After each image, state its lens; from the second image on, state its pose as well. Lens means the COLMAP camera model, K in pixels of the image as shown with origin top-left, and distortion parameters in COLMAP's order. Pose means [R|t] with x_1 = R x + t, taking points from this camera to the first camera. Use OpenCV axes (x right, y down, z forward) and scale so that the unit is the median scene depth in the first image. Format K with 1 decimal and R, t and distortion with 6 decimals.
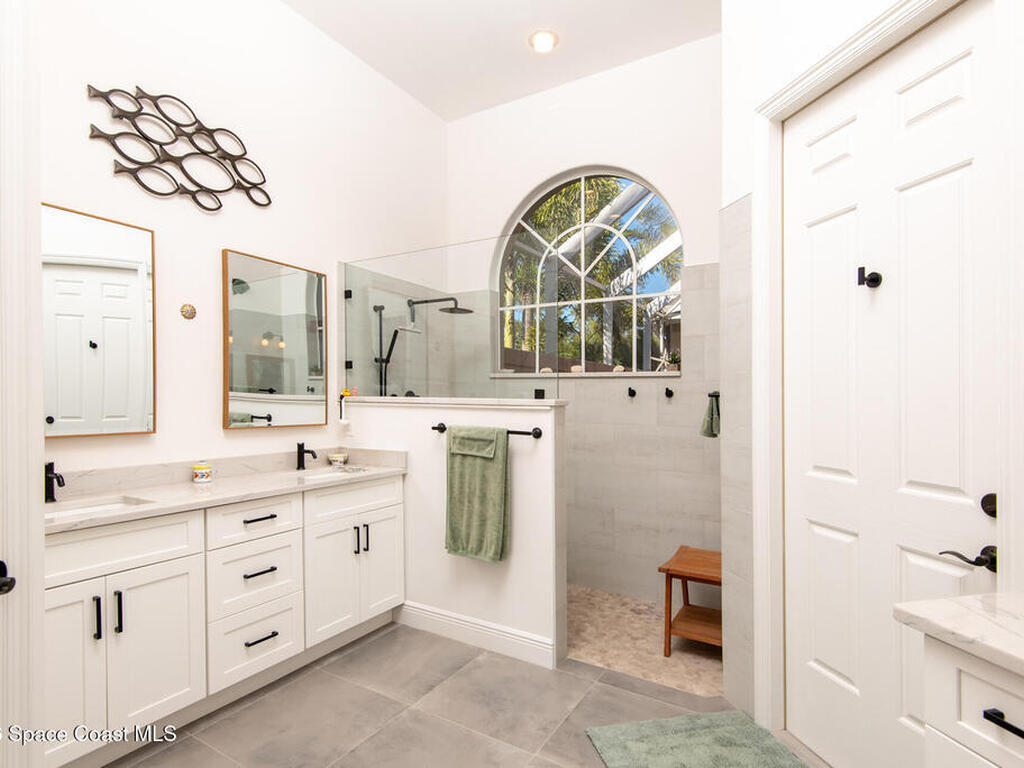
lens RADIAL K [[527.9, 0, 511.4], [0, 527.9, 388.3], [0, 0, 1]] dist [0.004840, 0.000062]
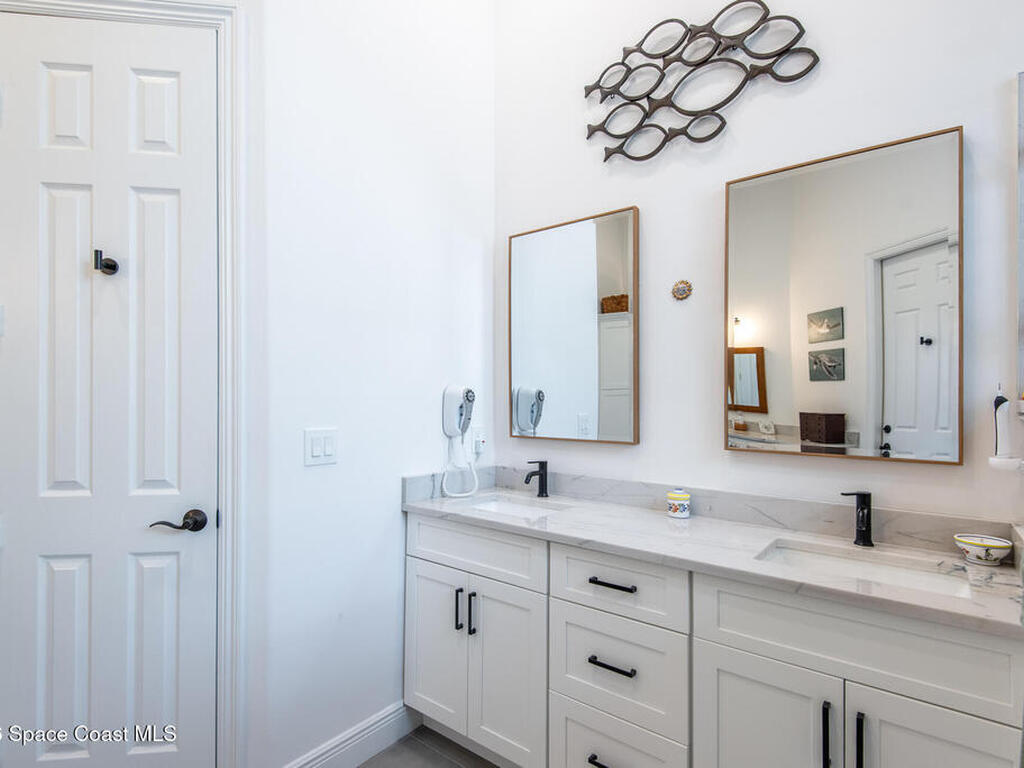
lens RADIAL K [[527.9, 0, 512.0], [0, 527.9, 407.3], [0, 0, 1]] dist [0.004840, 0.000062]
pose [[-0.128699, 0.007329, -0.991657, 0.173462], [0.014096, 0.999885, 0.005560, 0.016114], [0.991583, -0.013262, -0.128788, 0.842395]]
